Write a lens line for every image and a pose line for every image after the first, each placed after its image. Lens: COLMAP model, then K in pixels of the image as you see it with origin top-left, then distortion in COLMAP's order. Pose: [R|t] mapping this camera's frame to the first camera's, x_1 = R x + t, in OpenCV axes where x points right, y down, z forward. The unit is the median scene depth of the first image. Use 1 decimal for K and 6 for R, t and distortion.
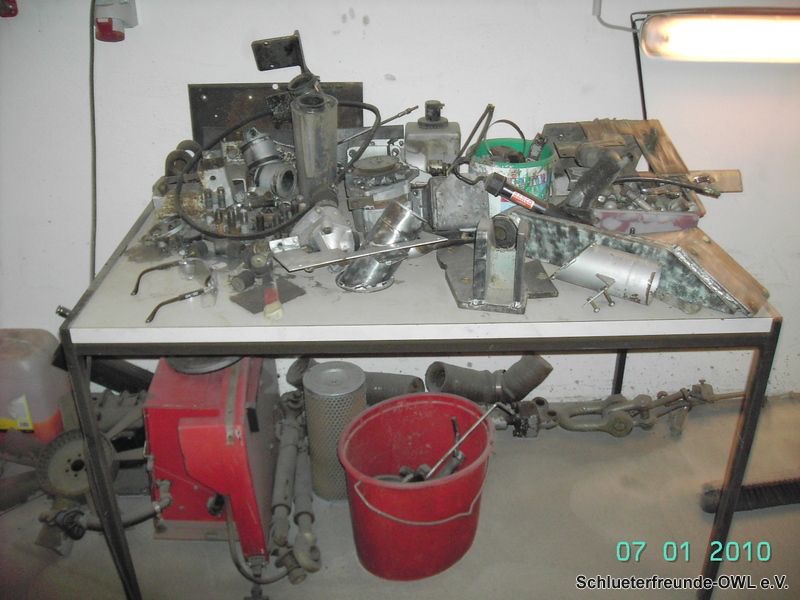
lens RADIAL K [[765.1, 0, 398.8], [0, 765.1, 298.9], [0, 0, 1]] dist [-0.071634, 0.000000]
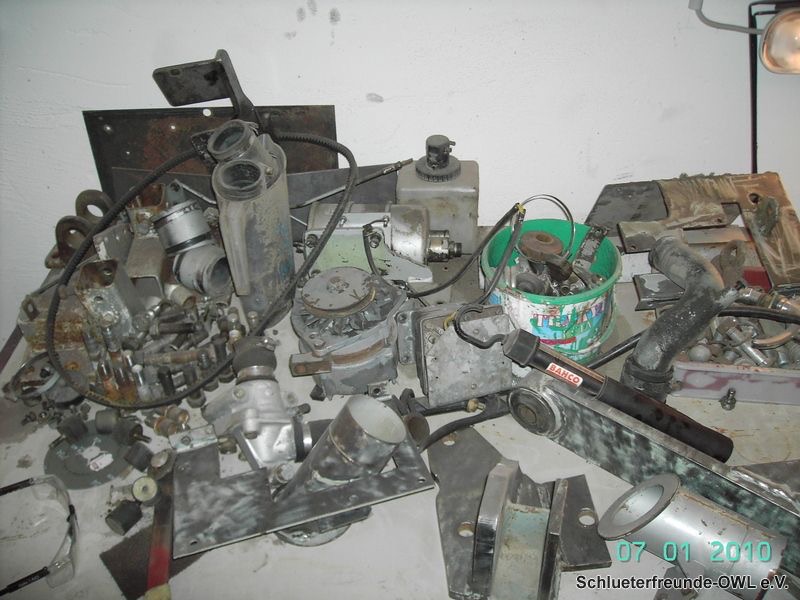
lens RADIAL K [[765.1, 0, 401.2], [0, 765.1, 301.1], [0, 0, 1]] dist [-0.071634, 0.000000]
pose [[0.998678, 0.009939, -0.050428, 0.050447], [-0.000038, 0.981269, 0.192641, -0.259548], [0.051398, -0.192385, 0.979973, 0.328060]]
